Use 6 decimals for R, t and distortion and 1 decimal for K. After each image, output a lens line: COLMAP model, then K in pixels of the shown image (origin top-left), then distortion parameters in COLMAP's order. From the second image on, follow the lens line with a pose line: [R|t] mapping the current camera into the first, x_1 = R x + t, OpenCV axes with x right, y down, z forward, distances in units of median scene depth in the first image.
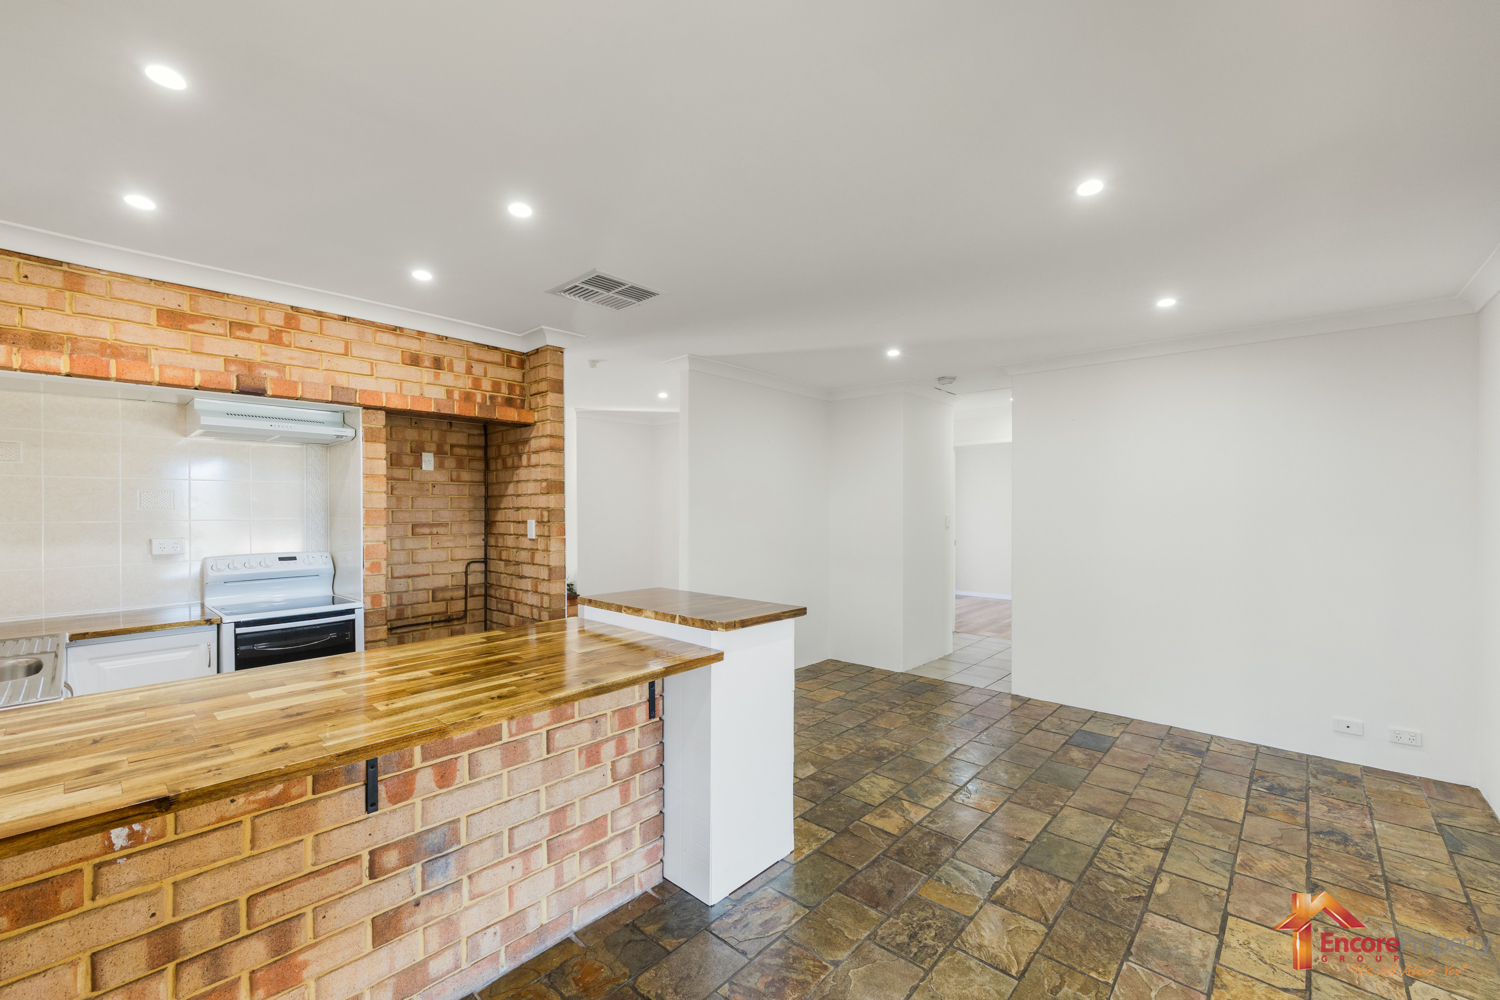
lens RADIAL K [[612.8, 0, 748.6], [0, 612.8, 502.9], [0, 0, 1]] dist [0.007188, 0.000890]
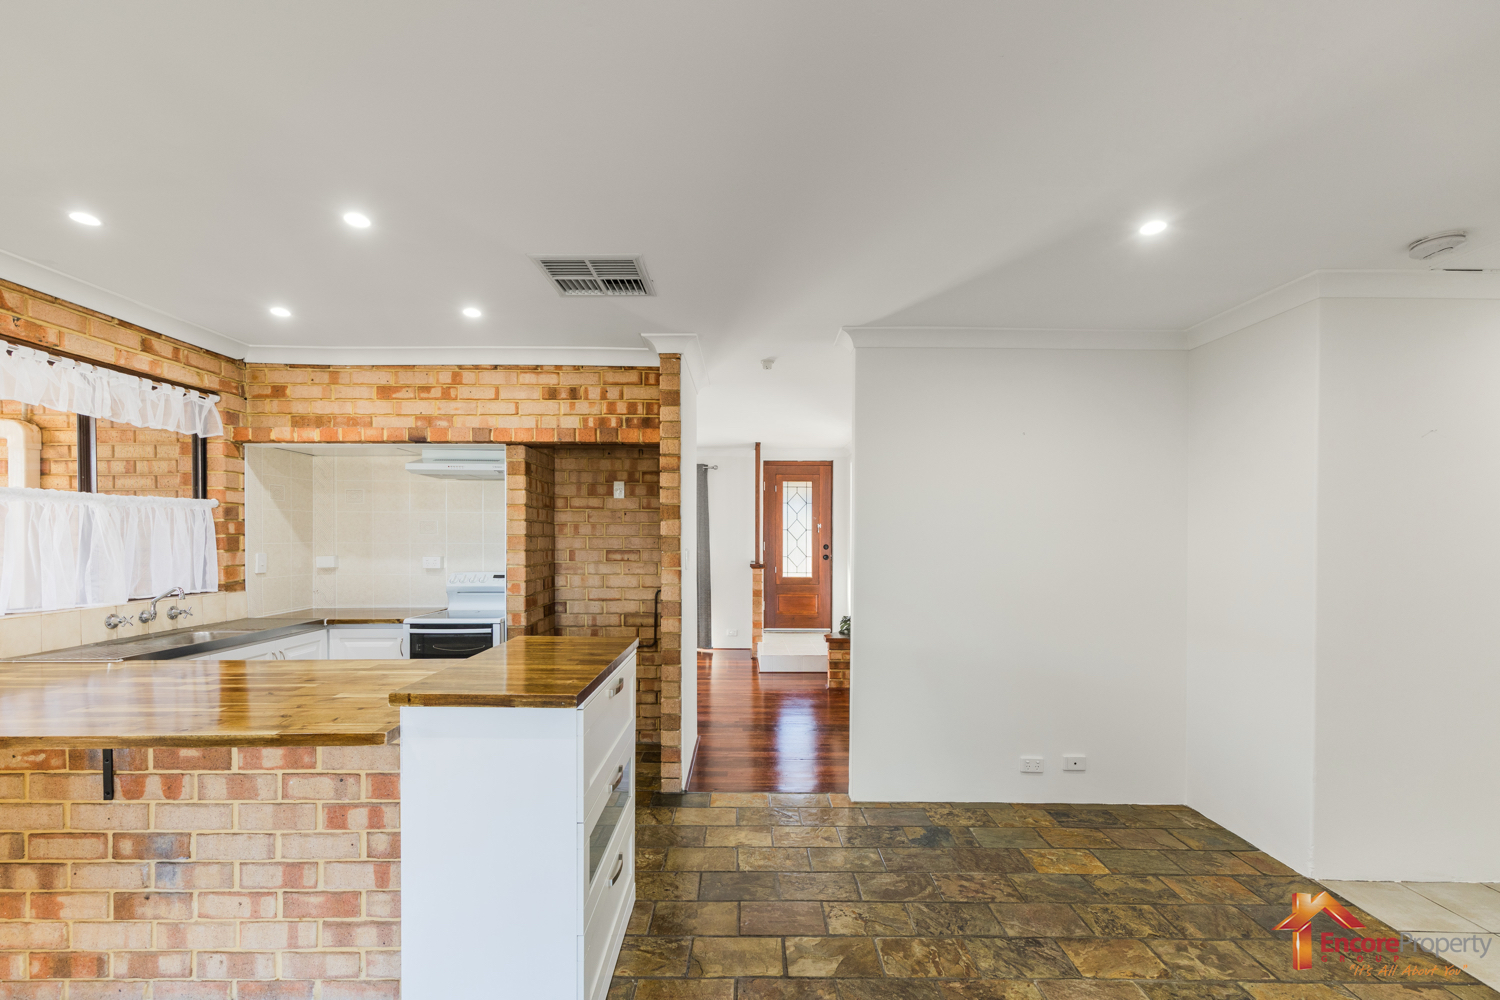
lens RADIAL K [[650.4, 0, 749.8], [0, 650.4, 536.2], [0, 0, 1]] dist [0.010698, -0.001297]
pose [[0.674690, 0.005676, -0.738079, 0.625837], [-0.000100, 0.999971, 0.007598, 0.002916], [0.738101, -0.005052, 0.674671, 0.610518]]
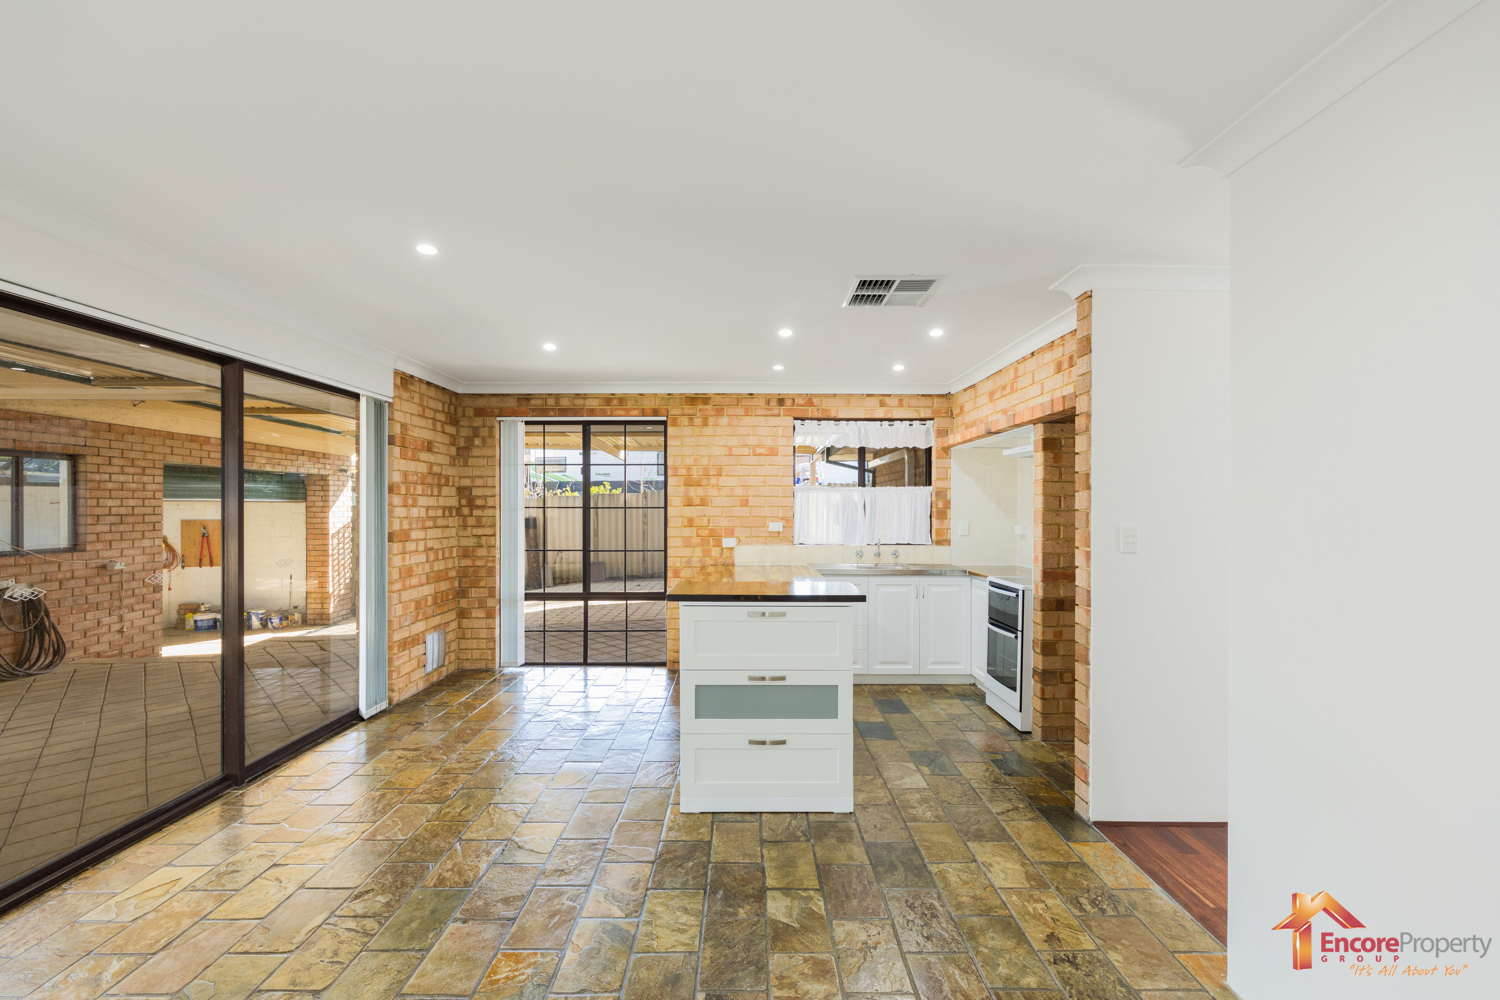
lens RADIAL K [[612.8, 0, 748.5], [0, 612.8, 510.3], [0, 0, 1]] dist [0.007188, 0.000890]
pose [[-0.741105, 0.005120, -0.671370, 0.668185], [0.003562, 0.999987, 0.003694, 0.005453], [0.671380, 0.000346, -0.741113, 1.743898]]
